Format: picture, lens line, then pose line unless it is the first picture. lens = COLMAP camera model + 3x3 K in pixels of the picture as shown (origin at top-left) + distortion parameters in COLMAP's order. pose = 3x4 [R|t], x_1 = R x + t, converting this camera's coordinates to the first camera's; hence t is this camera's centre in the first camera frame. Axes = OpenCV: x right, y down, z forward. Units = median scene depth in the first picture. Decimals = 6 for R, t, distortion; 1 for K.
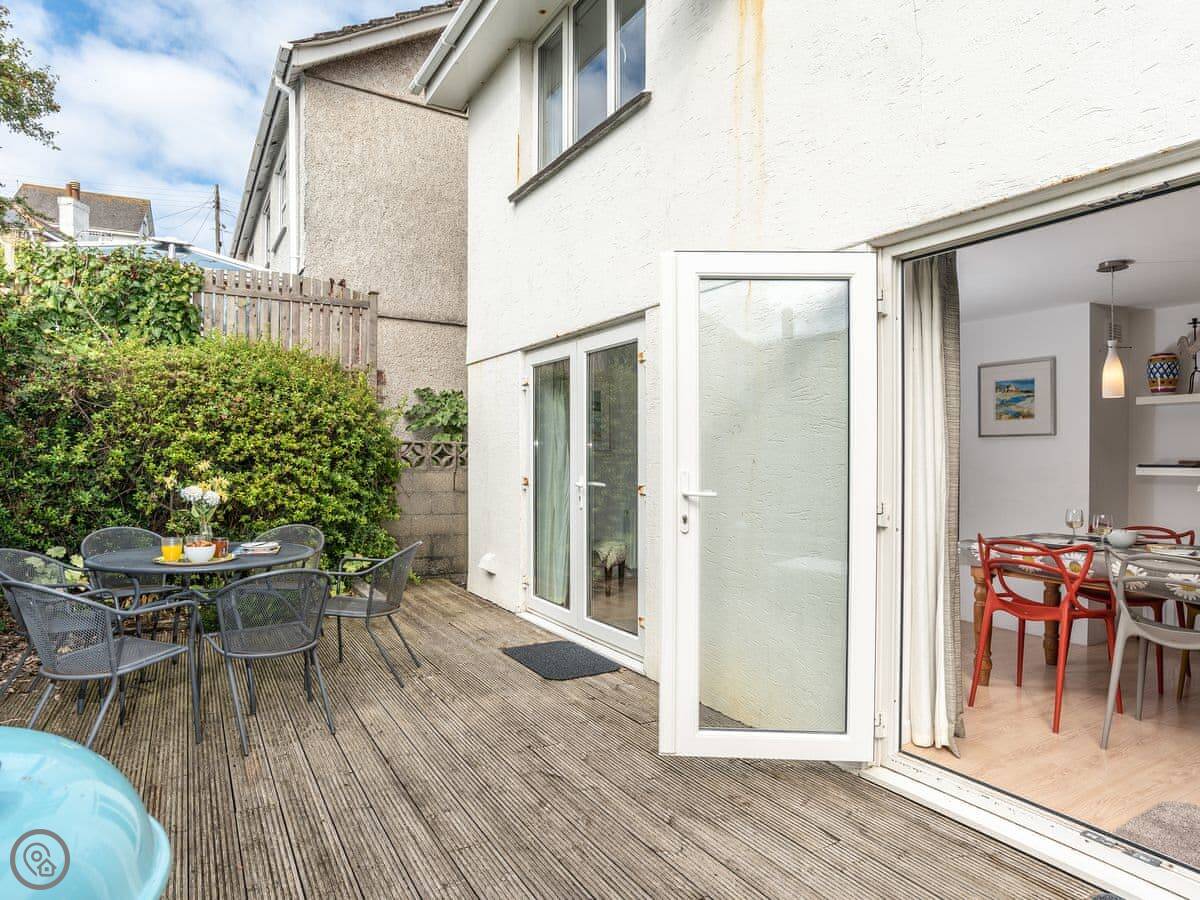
lens RADIAL K [[682.8, 0, 596.8], [0, 682.8, 452.2], [0, 0, 1]] dist [-0.006394, -0.001706]
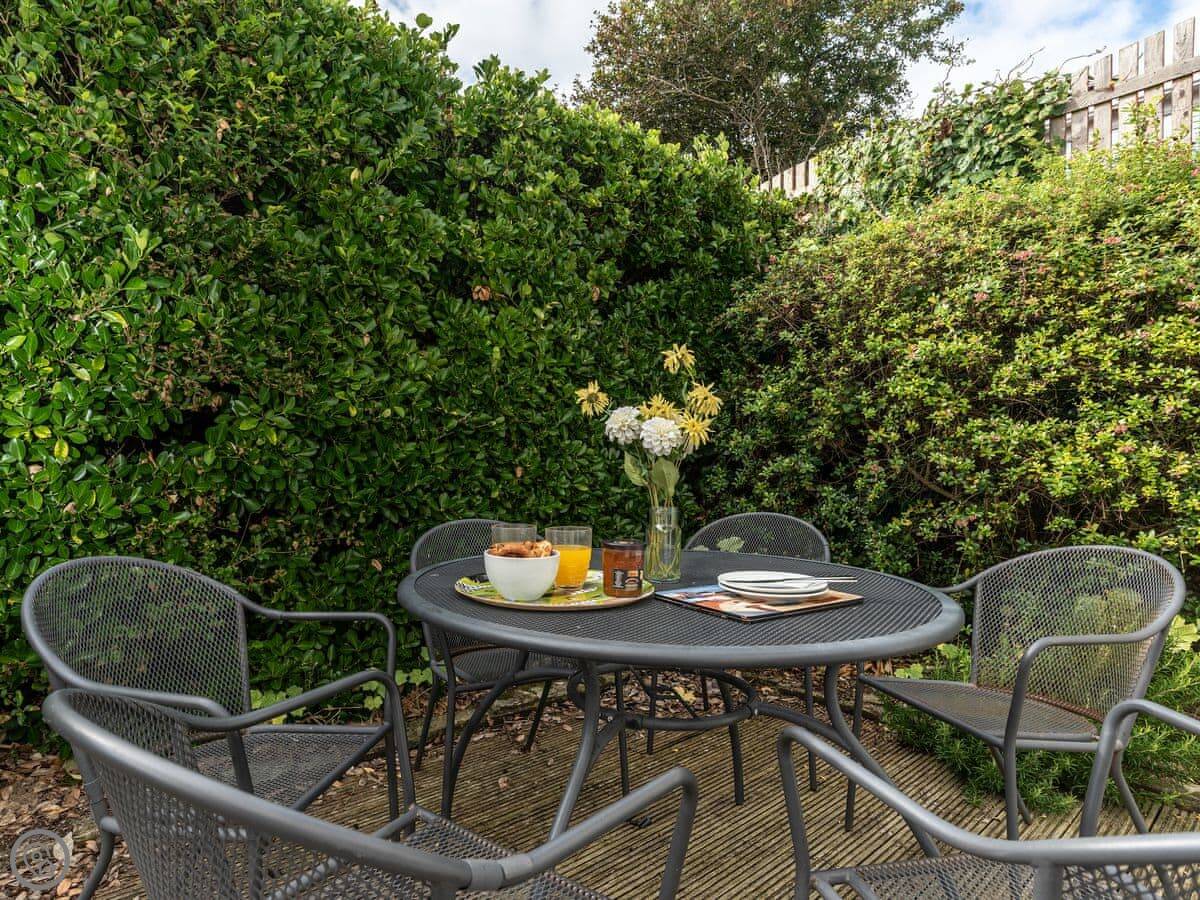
lens RADIAL K [[682.8, 0, 596.2], [0, 682.8, 455.9], [0, 0, 1]] dist [-0.006394, -0.001706]
pose [[0.187218, -0.023185, -0.982045, -0.137878], [0.005811, 0.999730, -0.022494, 0.060313], [0.982301, -0.001495, 0.187302, 0.616782]]
